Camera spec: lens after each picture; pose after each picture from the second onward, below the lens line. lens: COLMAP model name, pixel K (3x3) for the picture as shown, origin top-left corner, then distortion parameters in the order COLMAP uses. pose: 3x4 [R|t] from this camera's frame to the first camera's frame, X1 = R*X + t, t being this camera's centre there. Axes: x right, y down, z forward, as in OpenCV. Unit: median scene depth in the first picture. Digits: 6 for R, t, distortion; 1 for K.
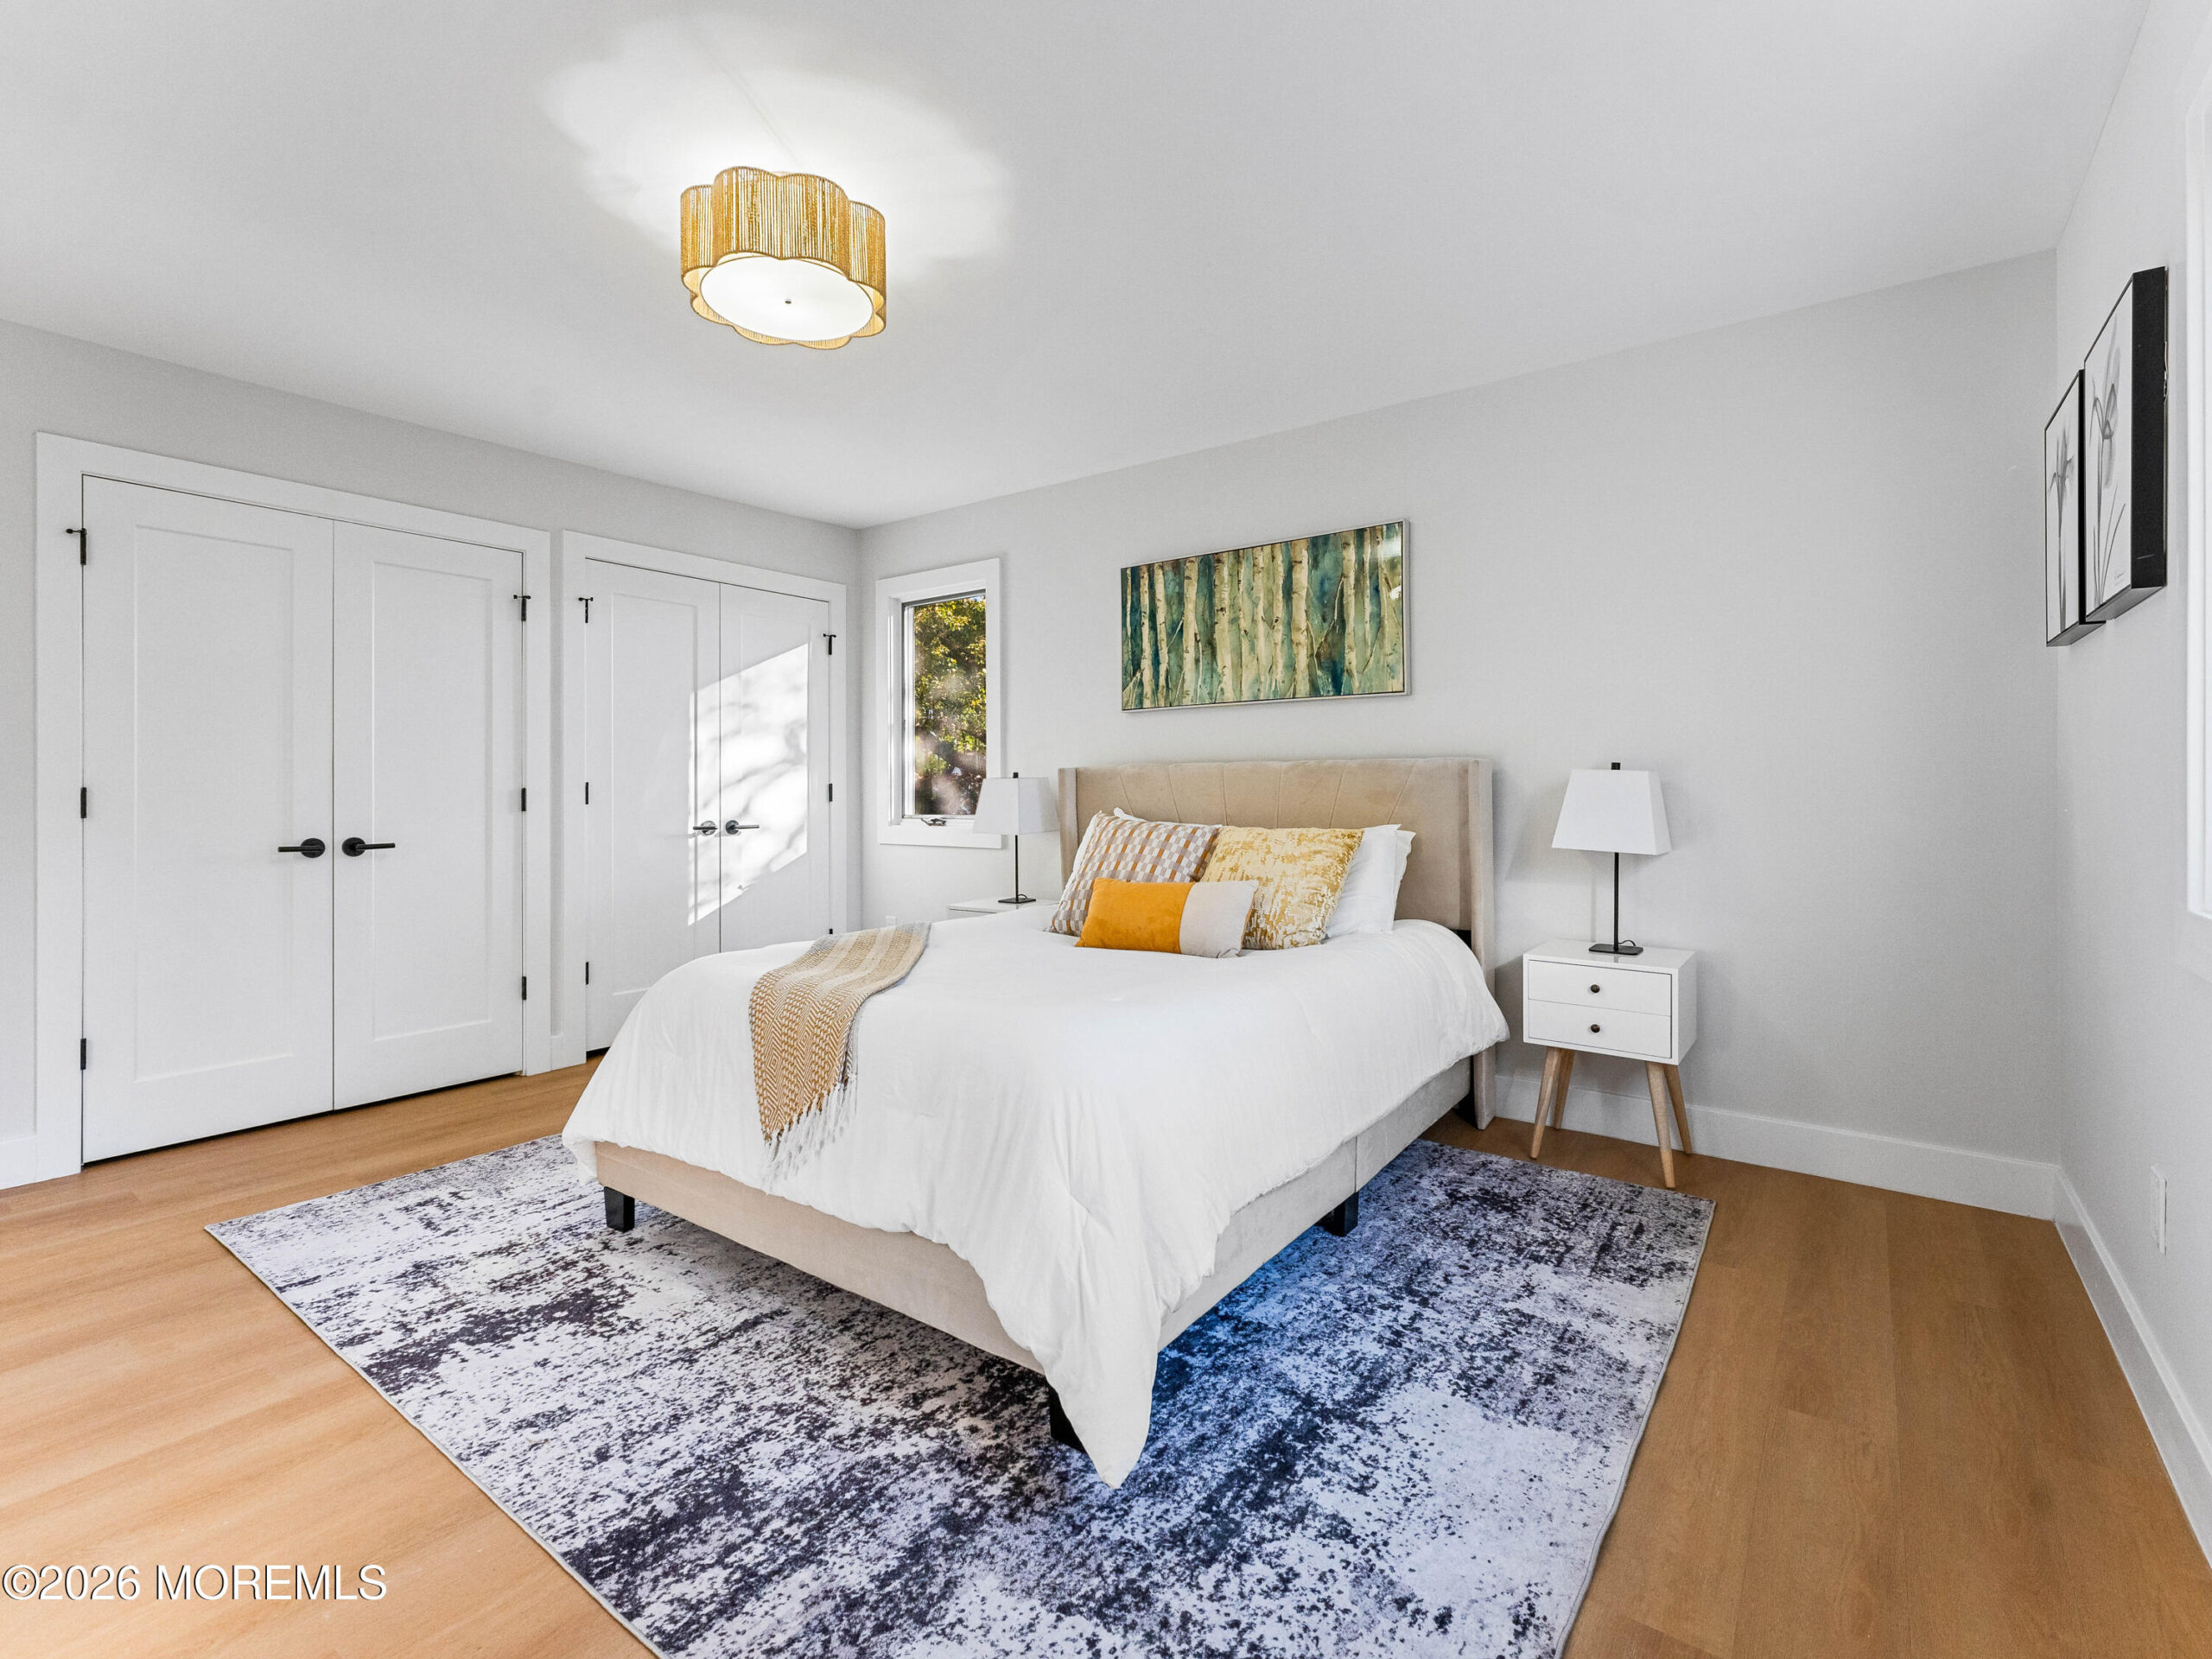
lens RADIAL K [[1011.1, 0, 1113.2], [0, 1011.1, 821.2], [0, 0, 1]] dist [0.002496, 0.000152]
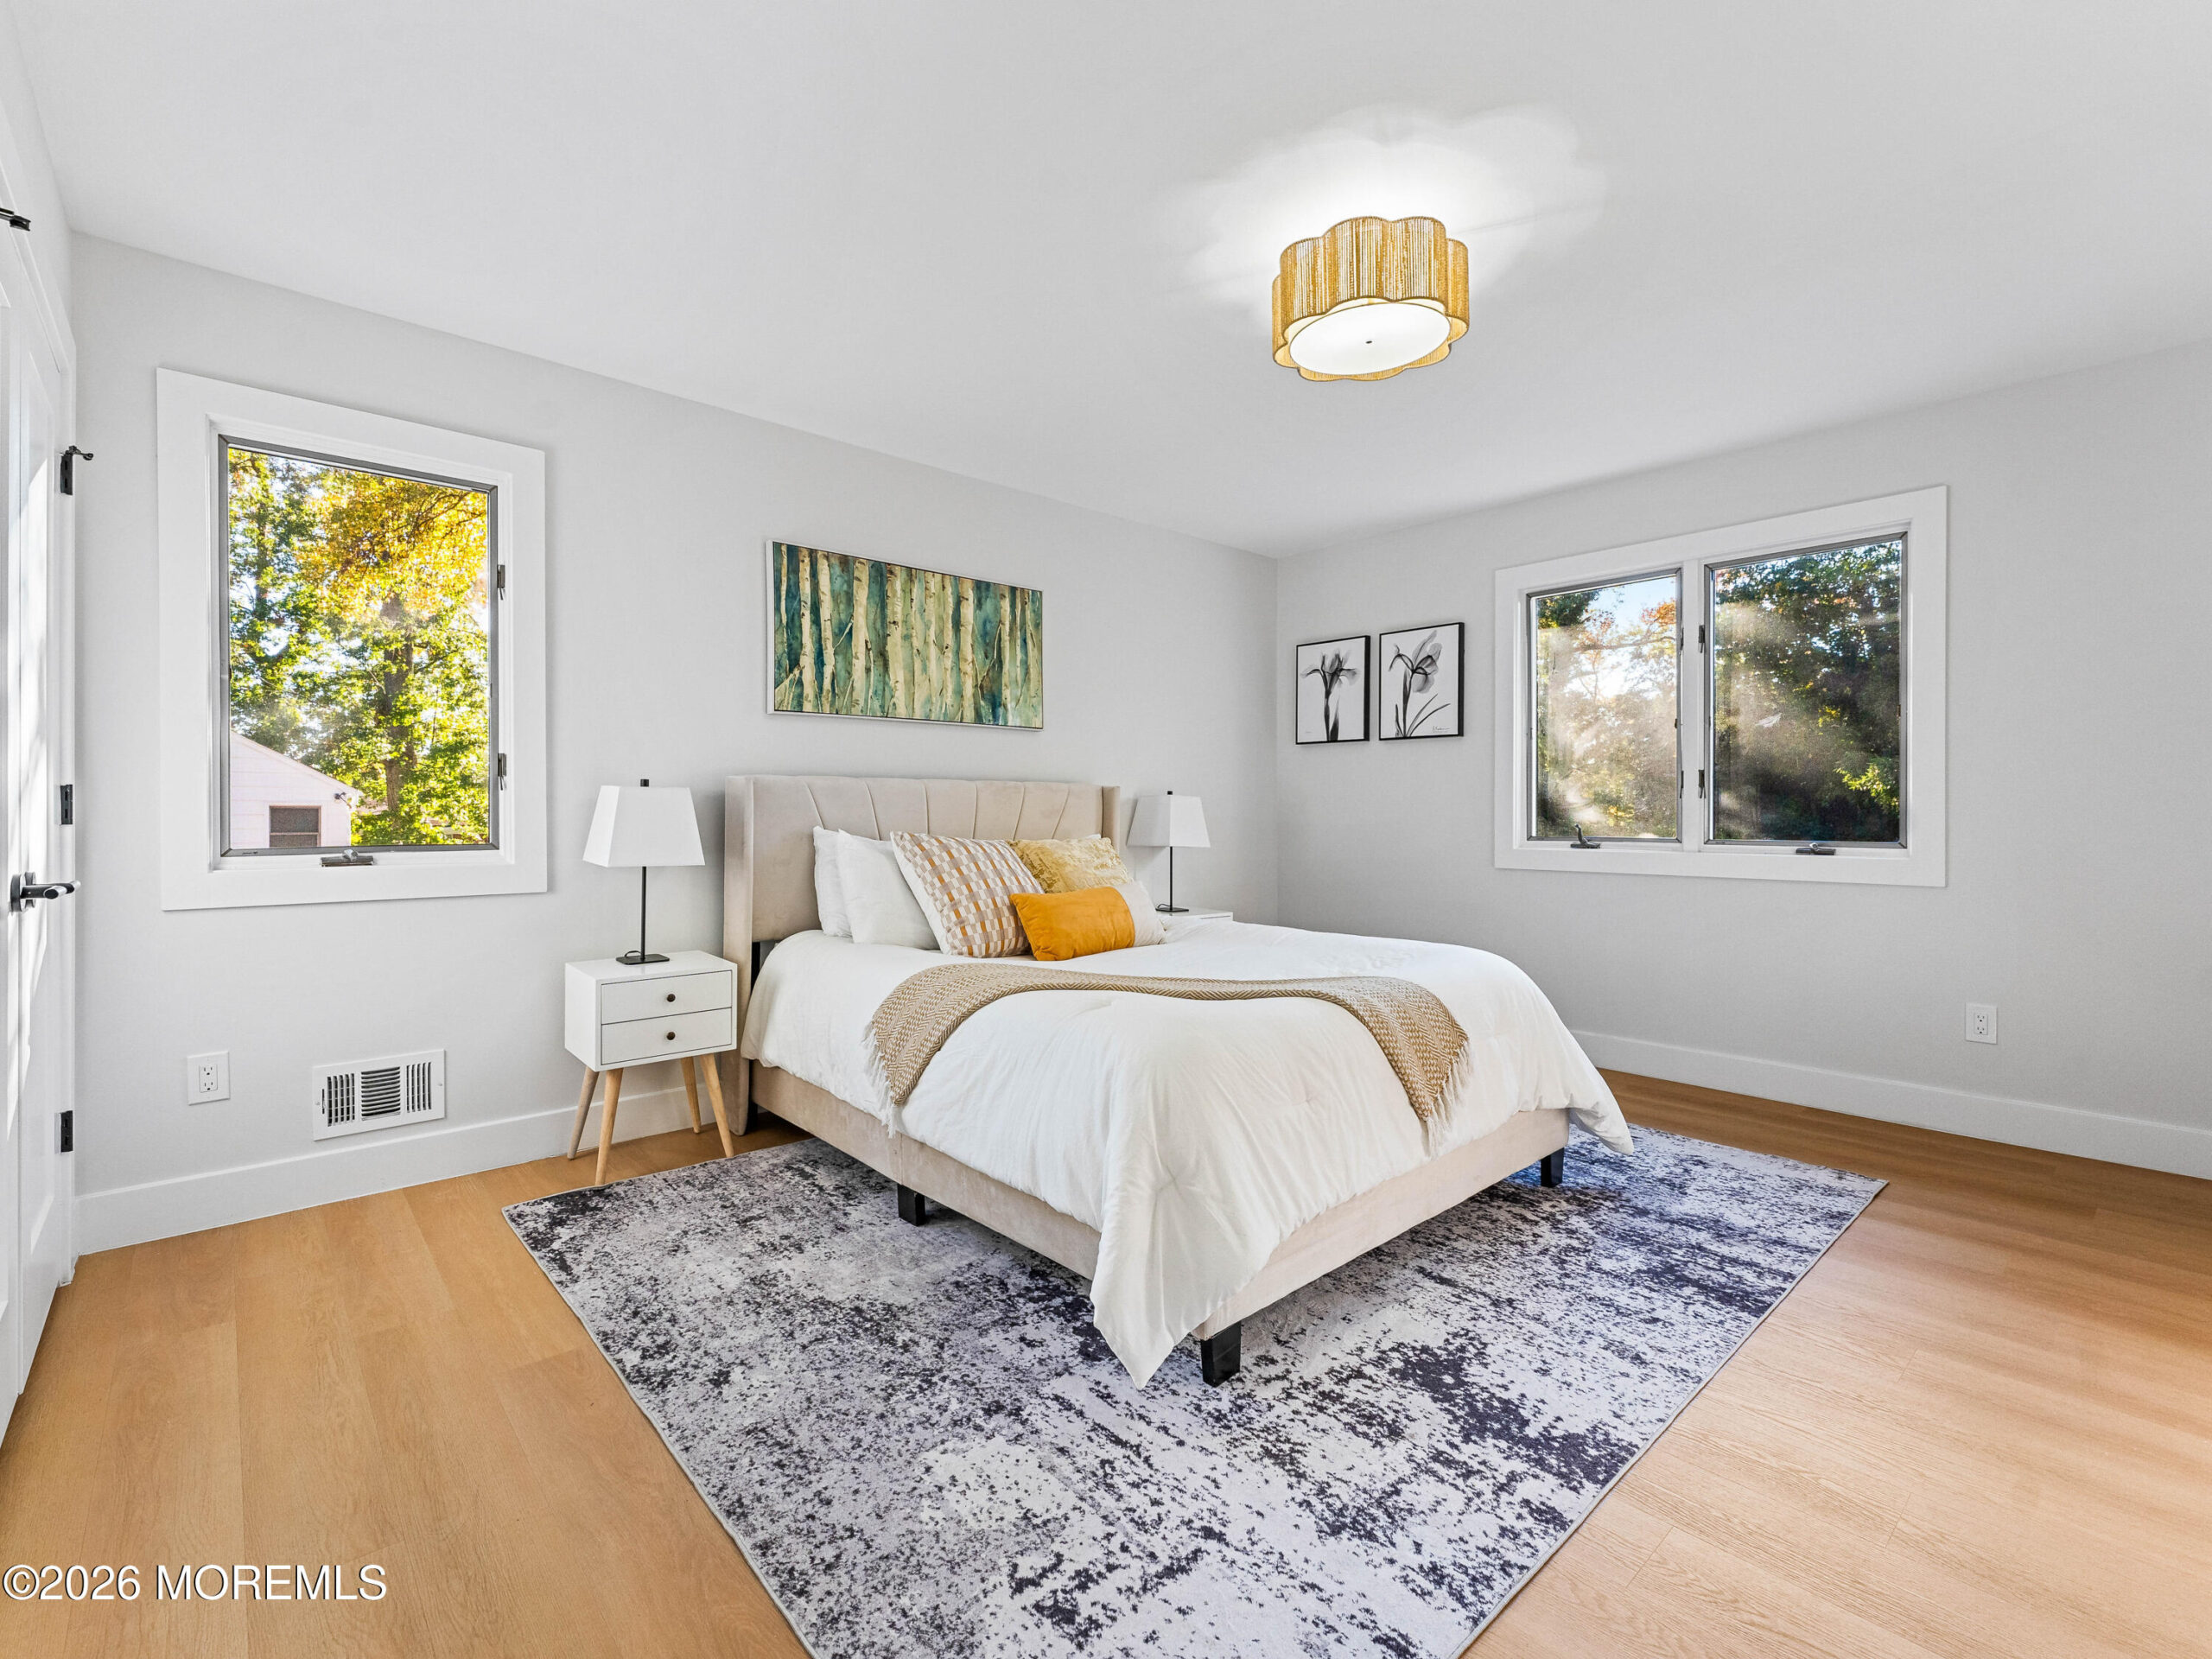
lens RADIAL K [[984.4, 0, 1096.6], [0, 984.4, 852.5], [0, 0, 1]] dist [0.002999, 0.000433]
pose [[0.210392, -0.040662, 0.976771, -1.114314], [0.023405, 0.999058, 0.036548, -0.022417], [-0.977337, 0.015172, 0.211146, 0.848698]]
